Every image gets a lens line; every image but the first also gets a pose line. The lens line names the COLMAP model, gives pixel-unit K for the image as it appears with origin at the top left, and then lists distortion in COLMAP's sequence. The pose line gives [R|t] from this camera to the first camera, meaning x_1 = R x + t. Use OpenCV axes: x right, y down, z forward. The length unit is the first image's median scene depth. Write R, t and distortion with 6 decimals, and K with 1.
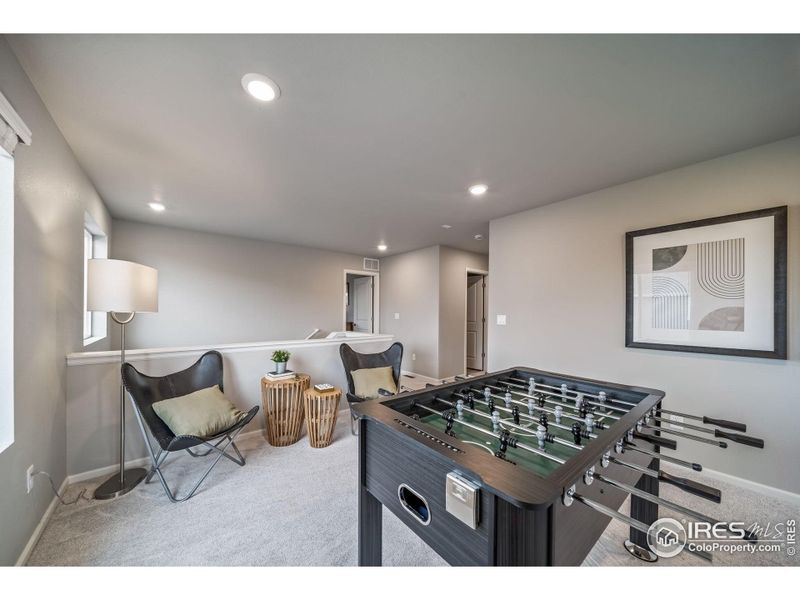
lens RADIAL K [[284.7, 0, 391.6], [0, 284.7, 308.8], [0, 0, 1]] dist [0.001210, -0.000026]
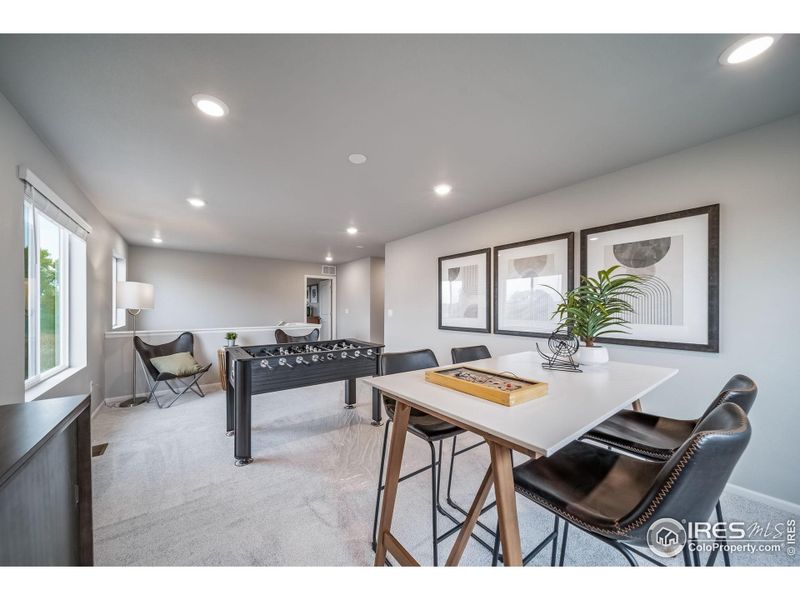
lens RADIAL K [[290.4, 0, 388.4], [0, 290.4, 306.9], [0, 0, 1]] dist [0.006529, 0.000103]
pose [[0.998546, -0.001629, -0.053875, 0.636151], [0.001820, 0.999992, 0.003489, 0.000980], [0.053869, -0.003582, 0.998542, -0.632276]]
